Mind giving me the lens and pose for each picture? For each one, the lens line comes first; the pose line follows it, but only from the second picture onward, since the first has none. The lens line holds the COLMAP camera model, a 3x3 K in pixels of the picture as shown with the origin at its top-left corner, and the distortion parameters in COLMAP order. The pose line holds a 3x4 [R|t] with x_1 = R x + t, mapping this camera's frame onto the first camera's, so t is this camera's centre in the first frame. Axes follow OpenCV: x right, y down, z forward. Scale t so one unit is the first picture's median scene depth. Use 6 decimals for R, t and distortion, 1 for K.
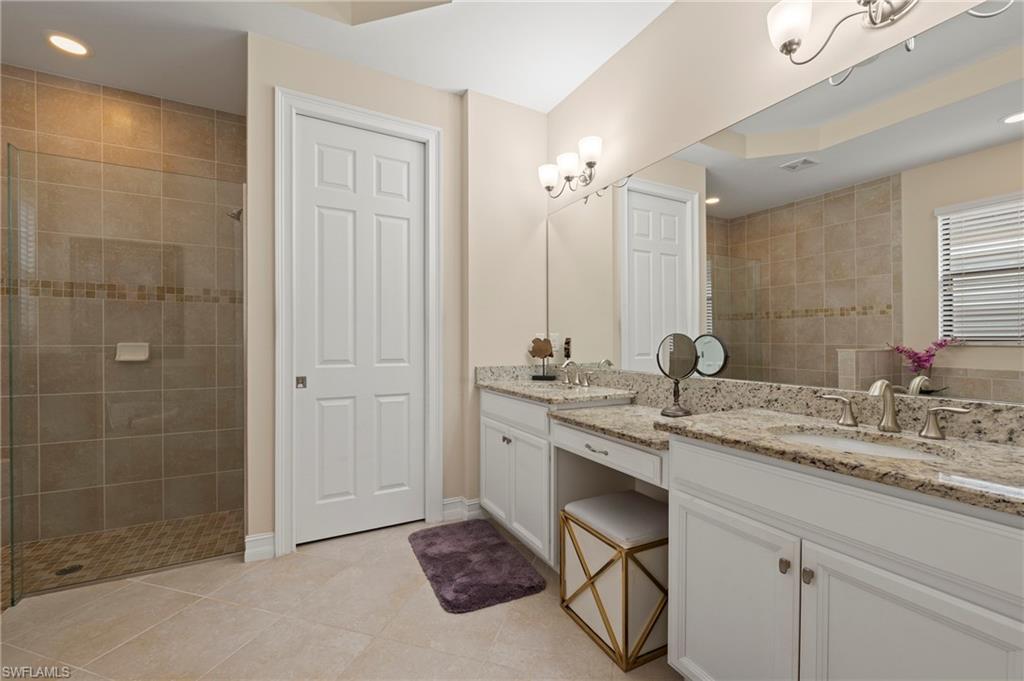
lens RADIAL K [[416.9, 0, 510.9], [0, 416.9, 344.7], [0, 0, 1]] dist [-0.002525, -0.001364]
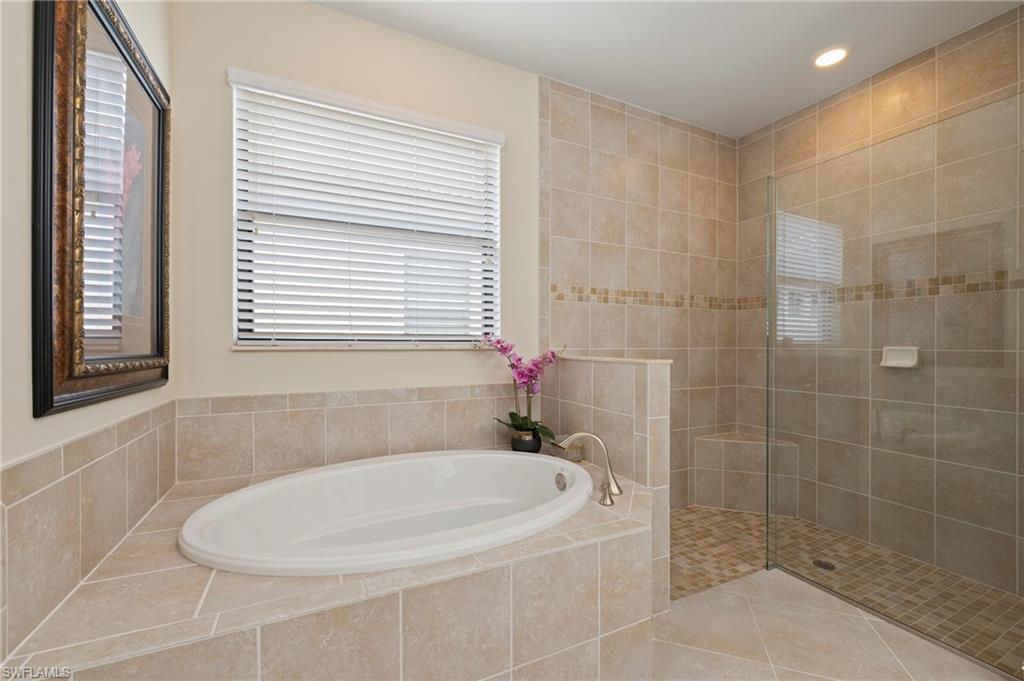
lens RADIAL K [[416.9, 0, 512.4], [0, 416.9, 345.2], [0, 0, 1]] dist [-0.002525, -0.001364]
pose [[-0.050999, 0.007714, -0.998669, 0.013945], [0.001893, 0.999969, 0.007627, -0.016845], [0.998697, -0.001501, -0.051012, 0.233864]]
